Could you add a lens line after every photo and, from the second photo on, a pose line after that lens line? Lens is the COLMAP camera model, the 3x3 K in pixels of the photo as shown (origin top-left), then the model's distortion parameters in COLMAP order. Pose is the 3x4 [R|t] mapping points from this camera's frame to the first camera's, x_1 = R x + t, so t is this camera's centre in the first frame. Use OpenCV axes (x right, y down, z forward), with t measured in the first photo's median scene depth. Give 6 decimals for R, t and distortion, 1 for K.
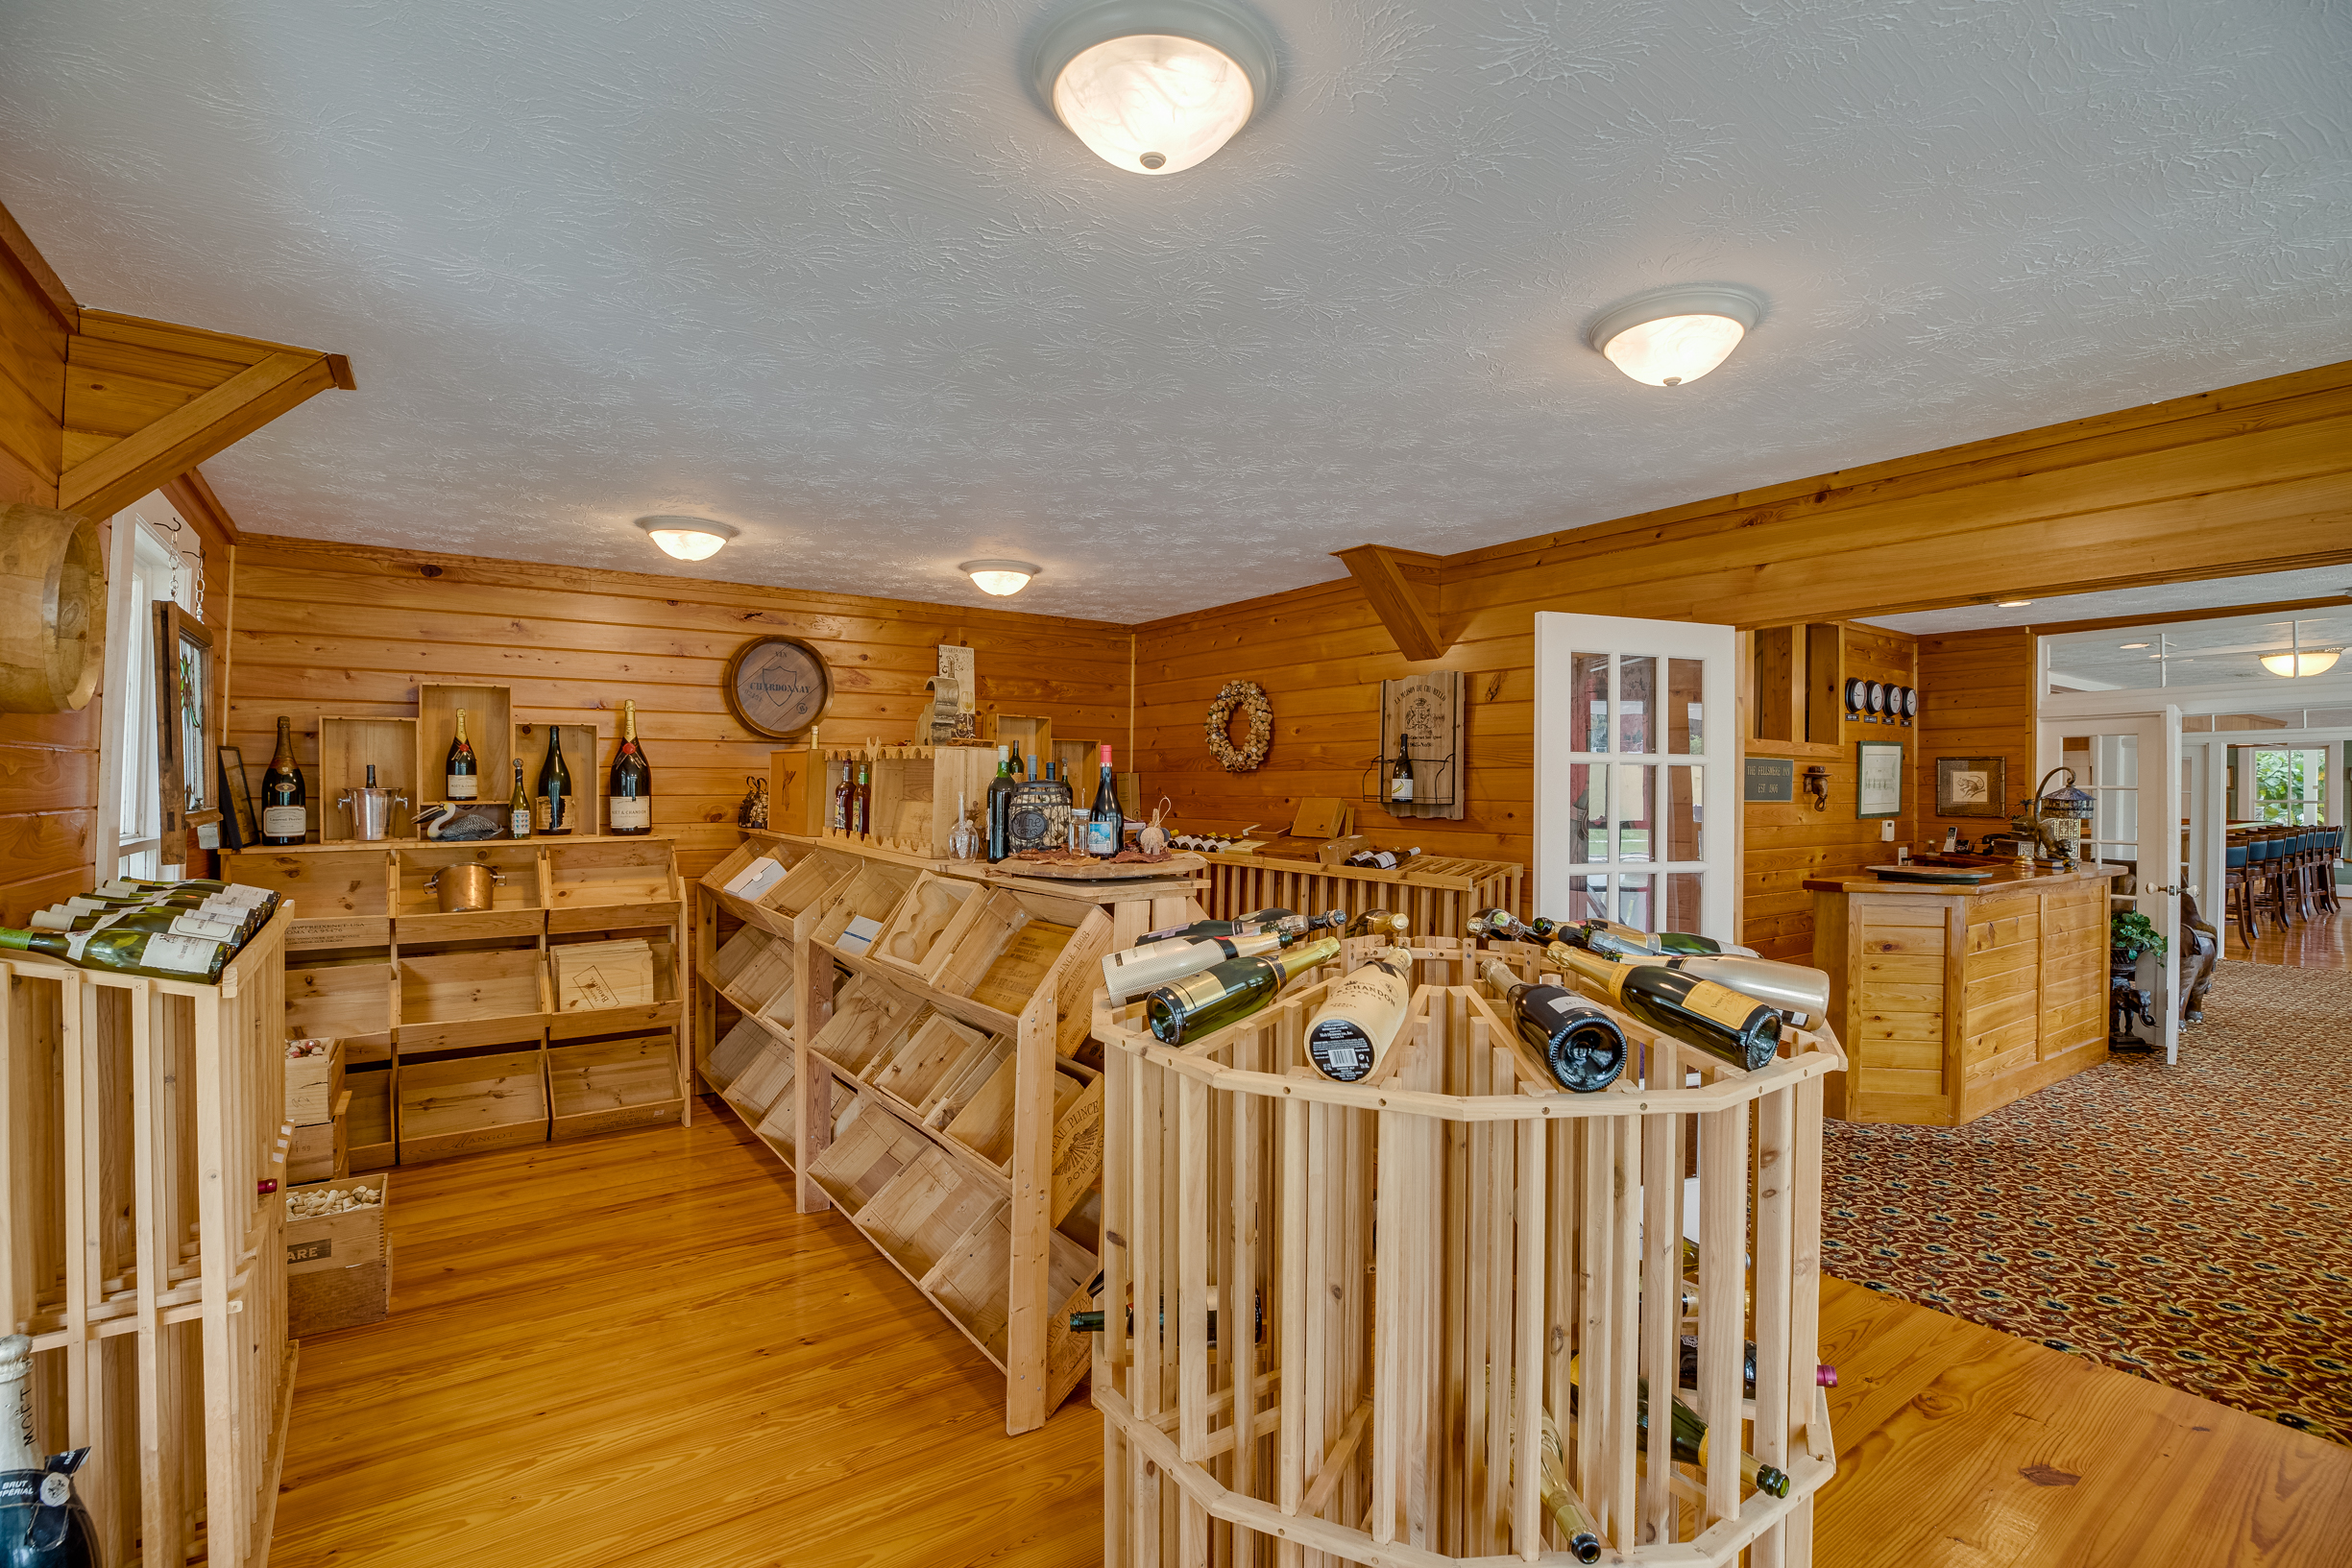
lens RADIAL K [[1069.2, 0, 1210.0], [0, 1069.2, 790.4], [0, 0, 1]] dist [-0.020071, 0.000327]
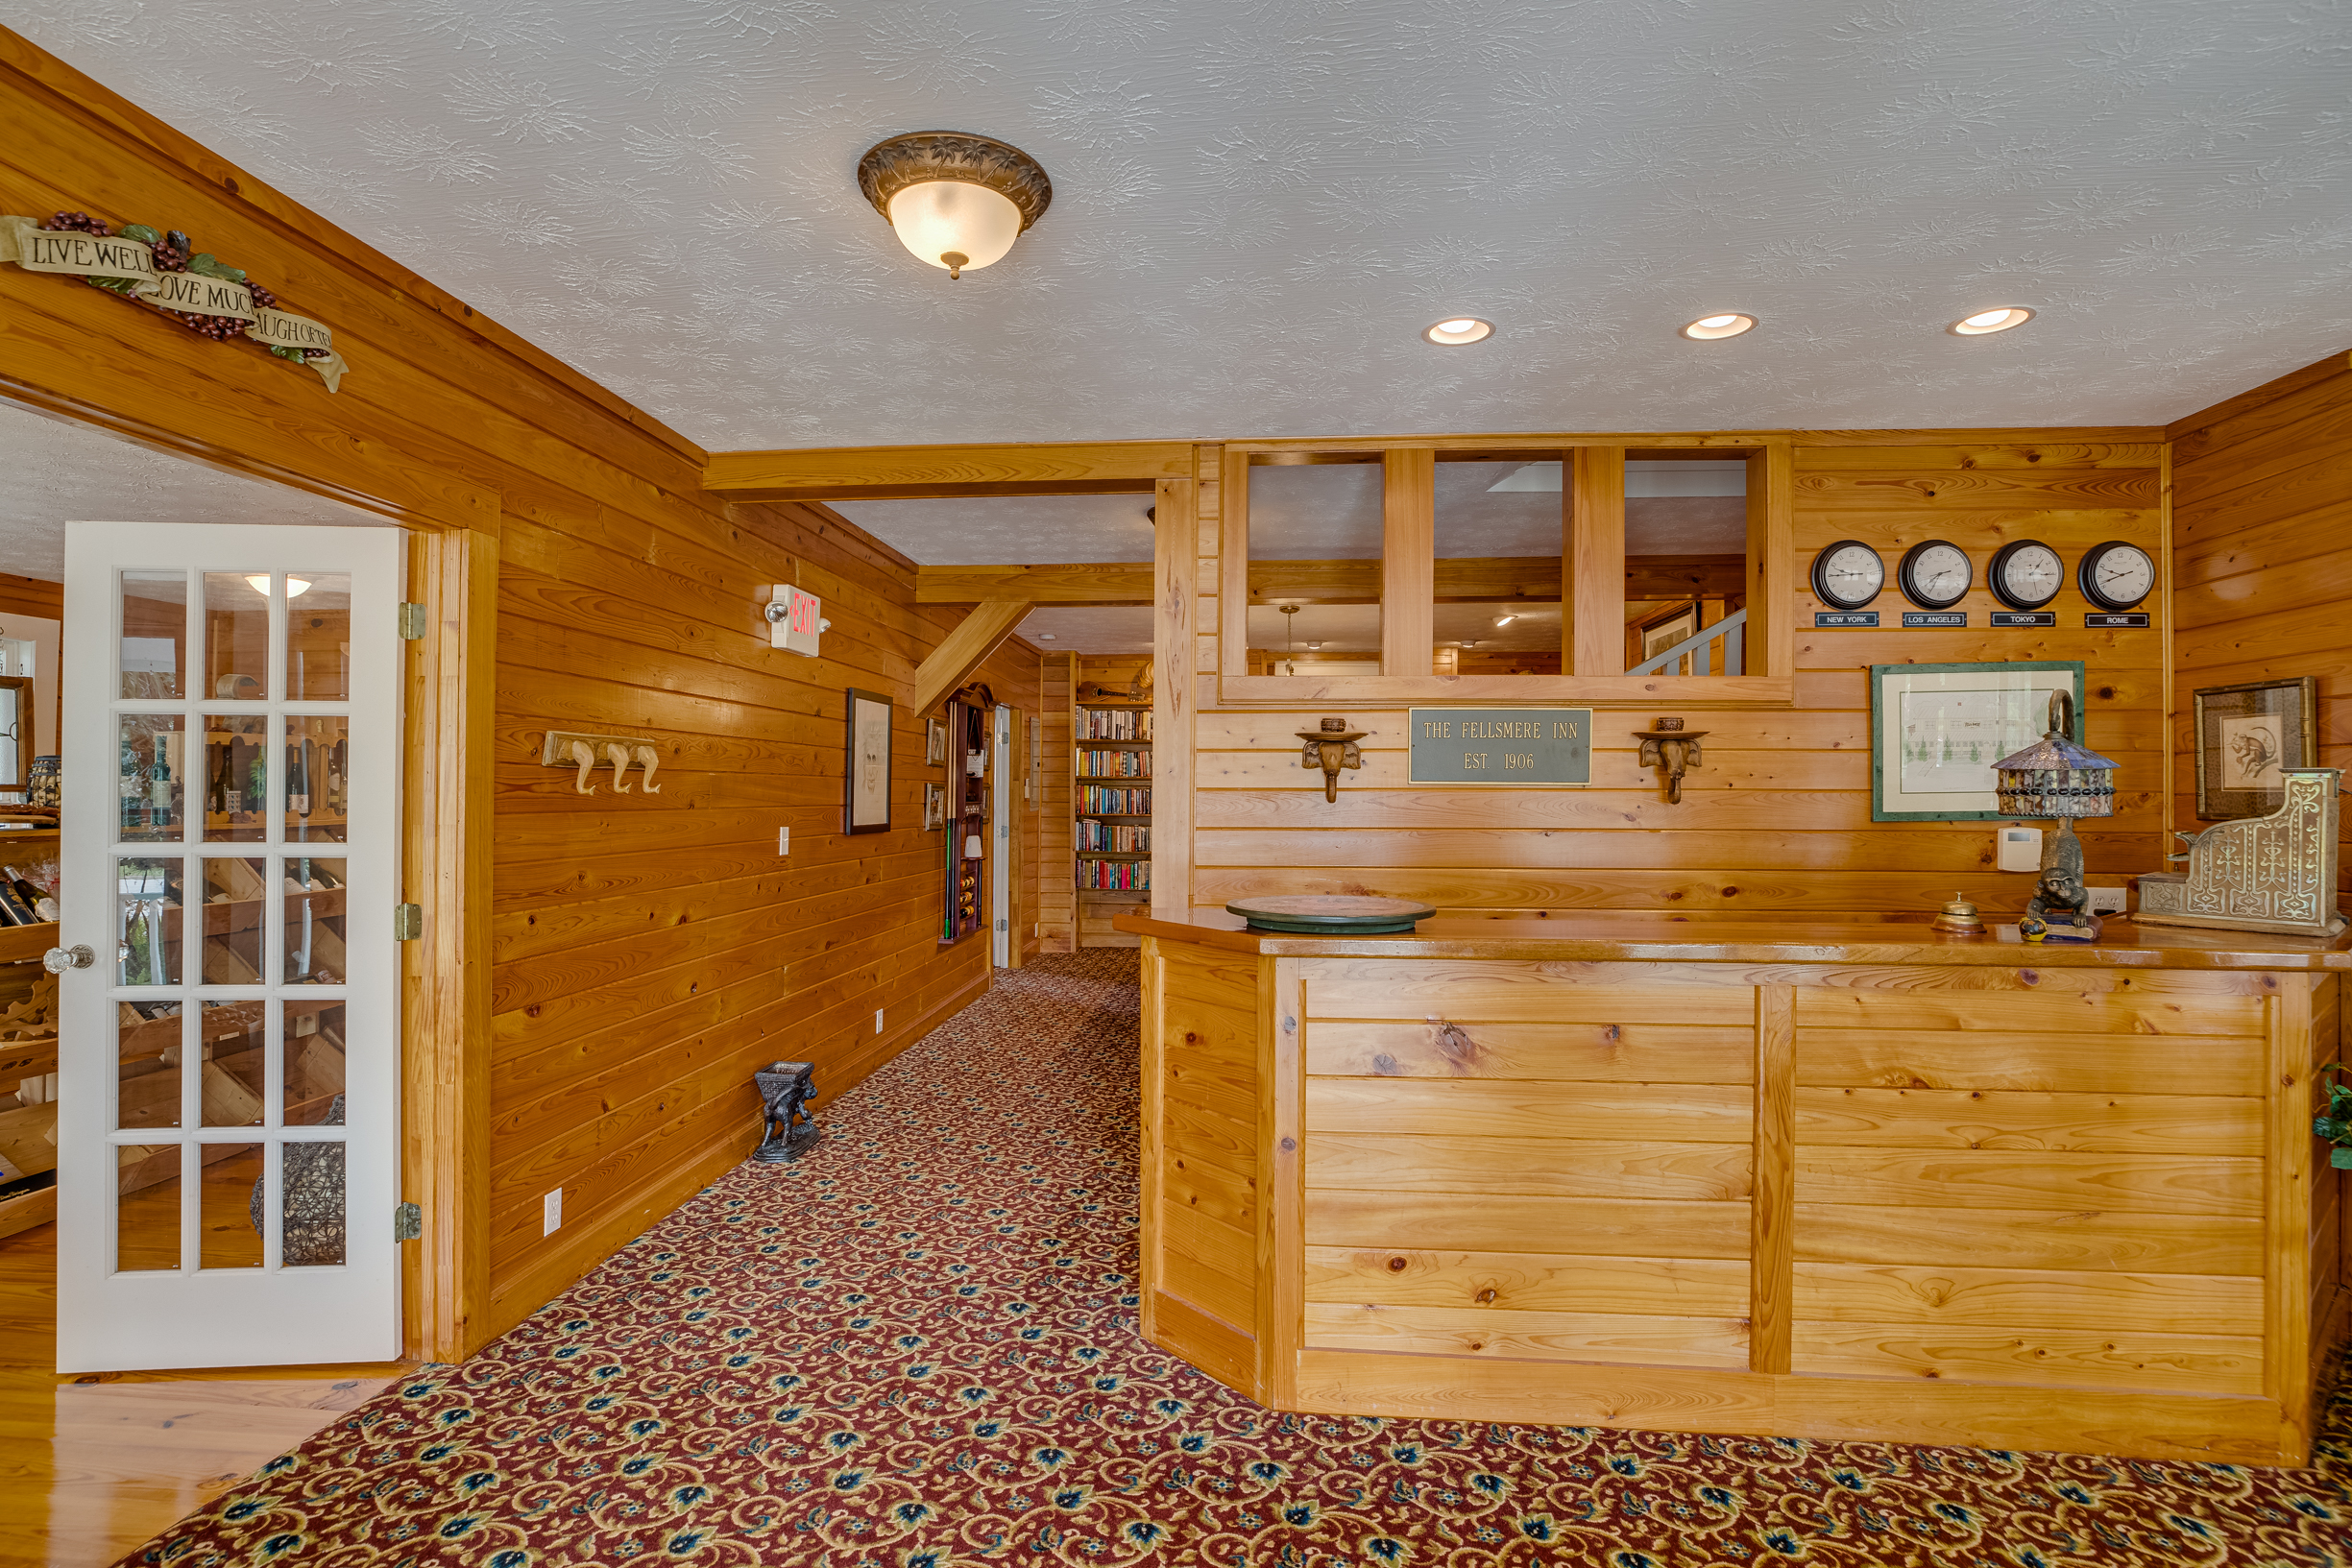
lens RADIAL K [[1141.1, 0, 1186.6], [0, 1141.1, 798.2], [0, 0, 1]] dist [-0.012324, 0.002657]
pose [[0.771479, 0.002454, -0.636250, 0.745609], [-0.002574, 0.999996, 0.000736, 0.016849], [0.636250, 0.001069, 0.771482, 0.408948]]
